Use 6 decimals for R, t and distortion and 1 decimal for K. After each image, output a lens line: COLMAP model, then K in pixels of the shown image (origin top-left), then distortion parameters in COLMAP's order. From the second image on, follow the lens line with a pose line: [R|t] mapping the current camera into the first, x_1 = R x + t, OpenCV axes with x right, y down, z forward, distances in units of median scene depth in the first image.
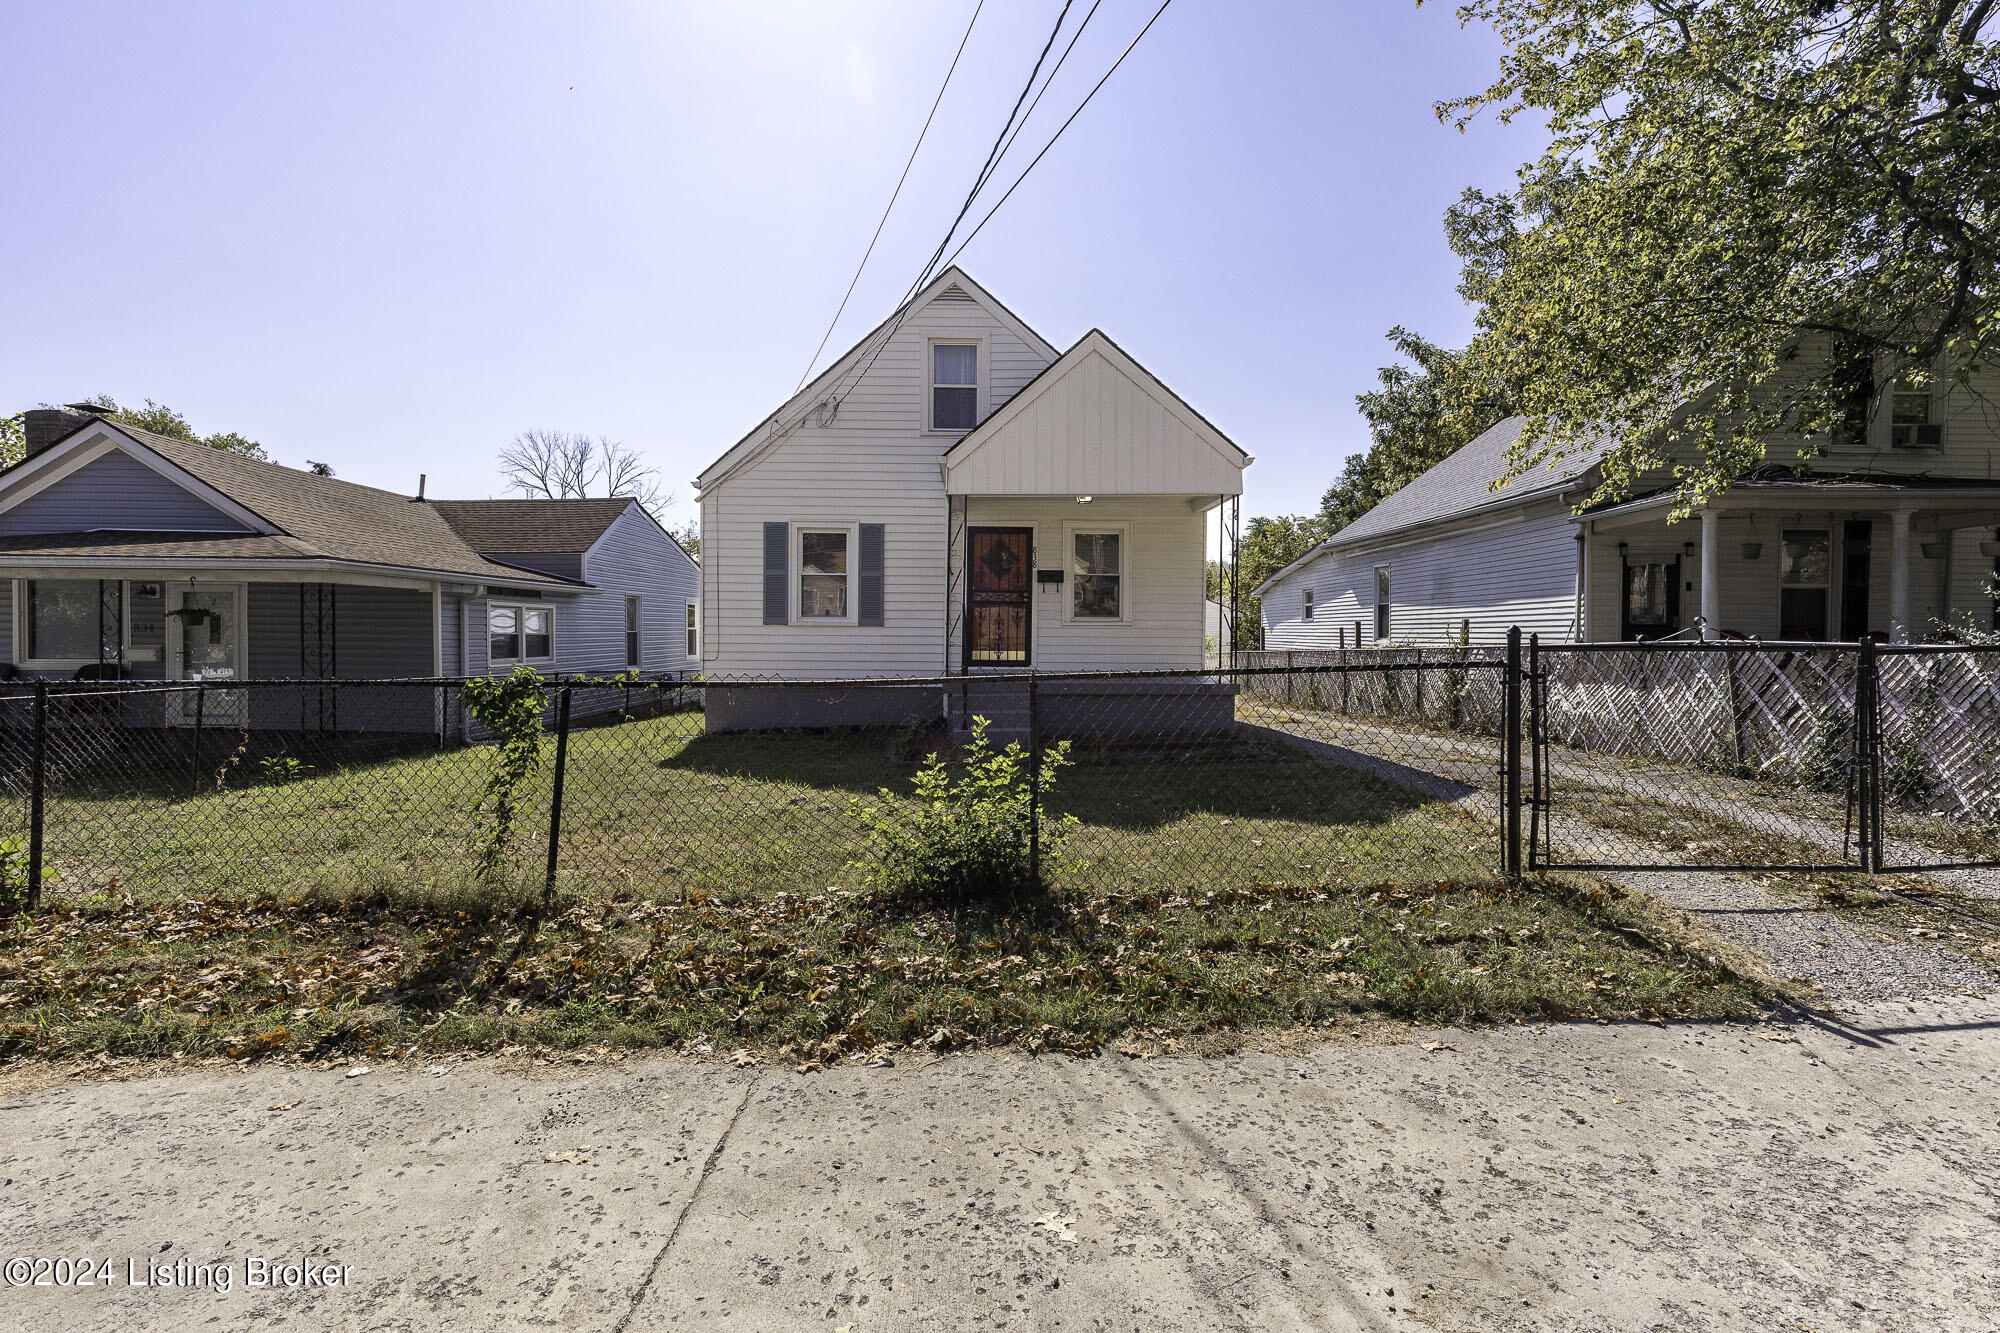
lens RADIAL K [[908.0, 0, 1000.4], [0, 908.0, 641.0], [0, 0, 1]] dist [0.001801, 0.000121]
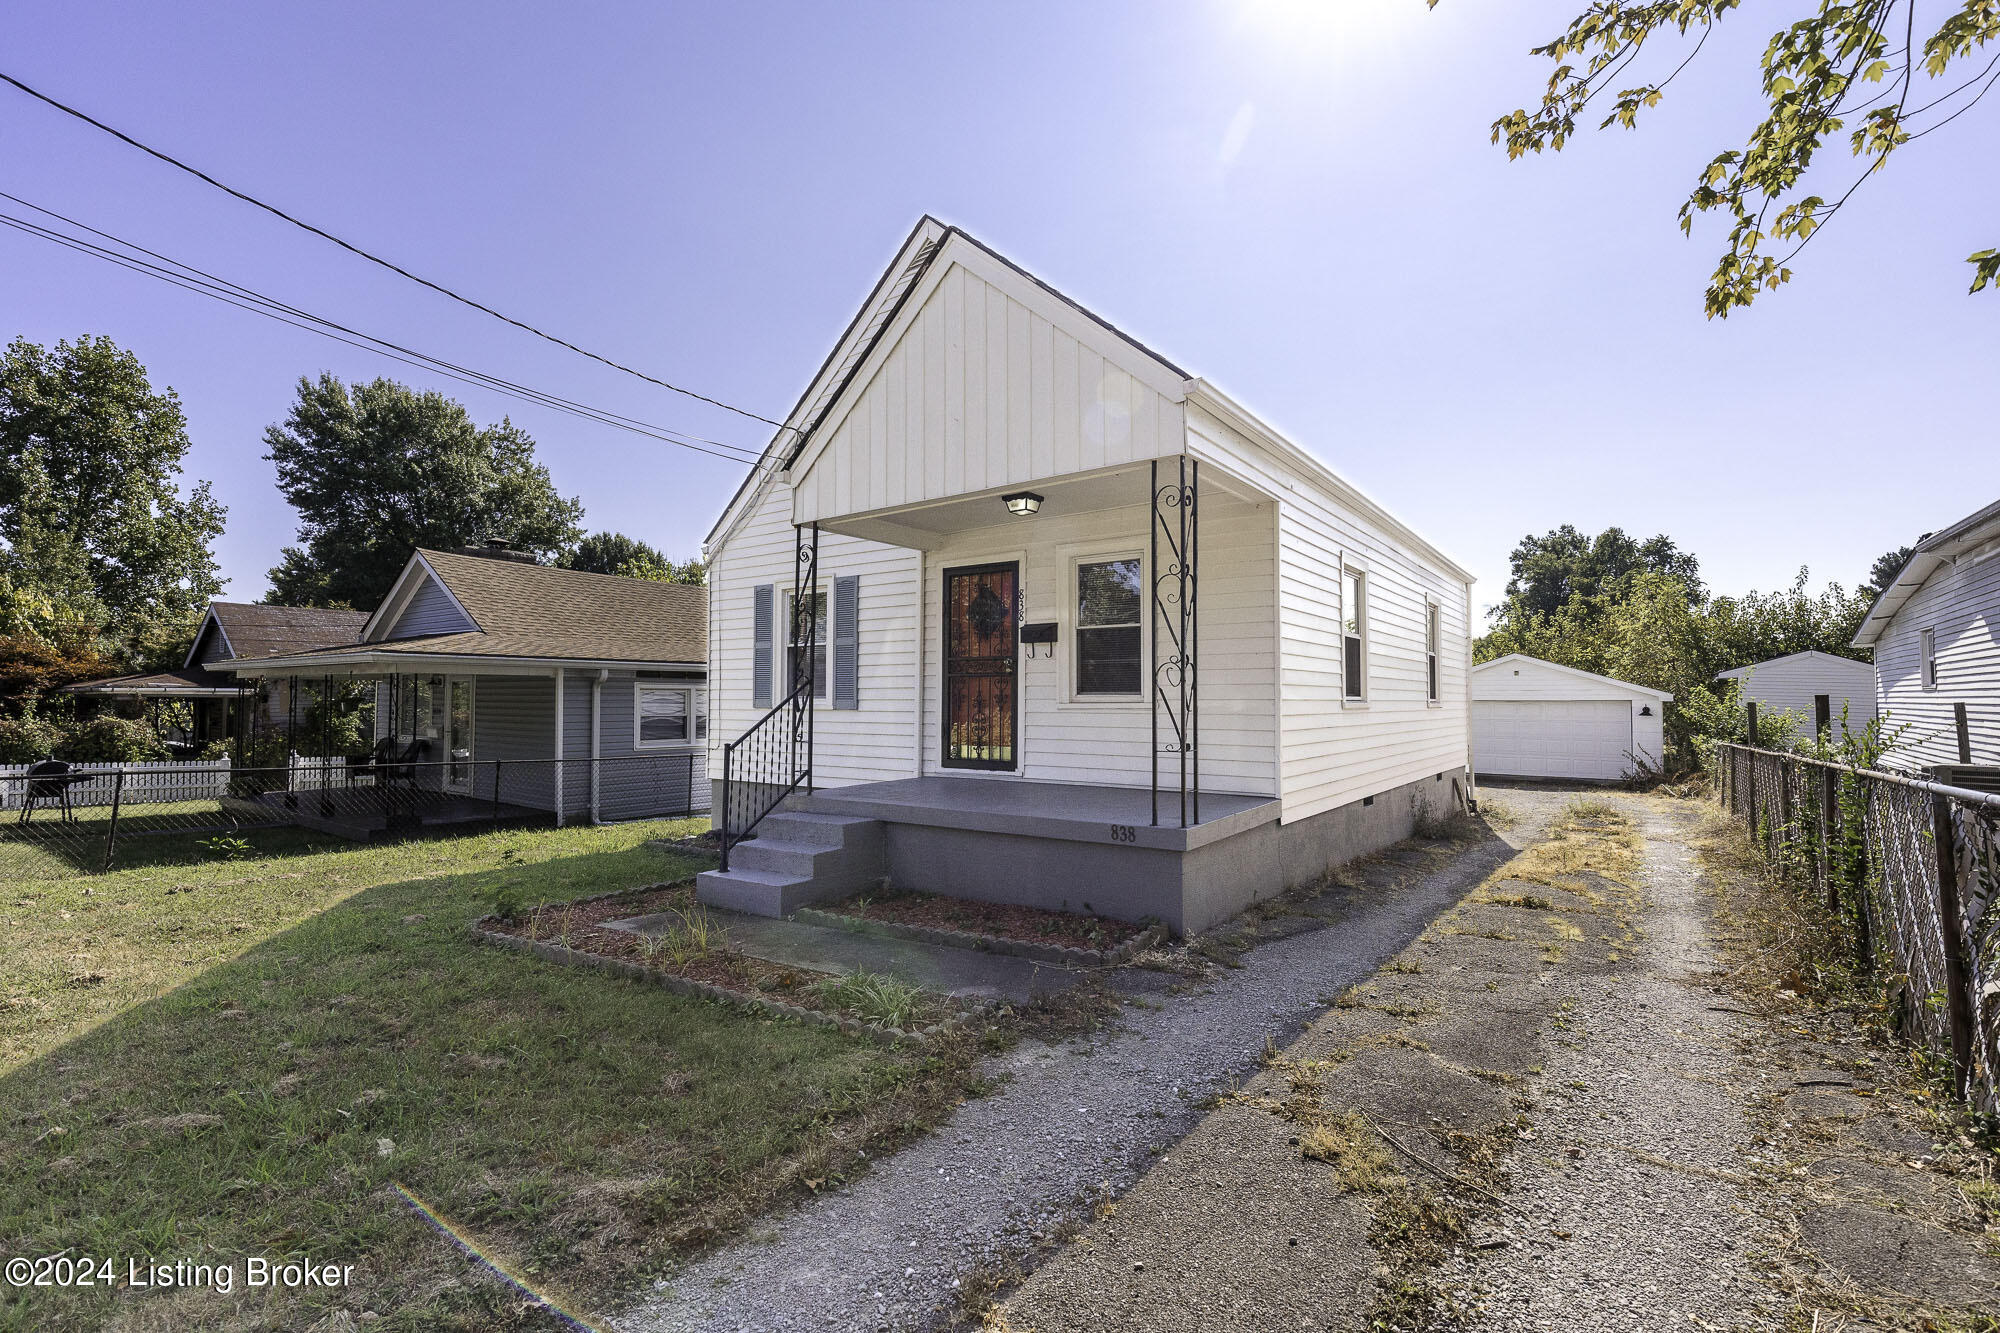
lens RADIAL K [[900.0, 0, 1000.0], [0, 900.0, 666.5], [0, 0, 1]] dist [0.004727, 0.000485]
pose [[0.804077, -0.028540, -0.593840, 0.414236], [-0.000726, 0.998799, -0.048986, -0.015696], [0.594525, 0.039820, 0.803090, 0.466077]]
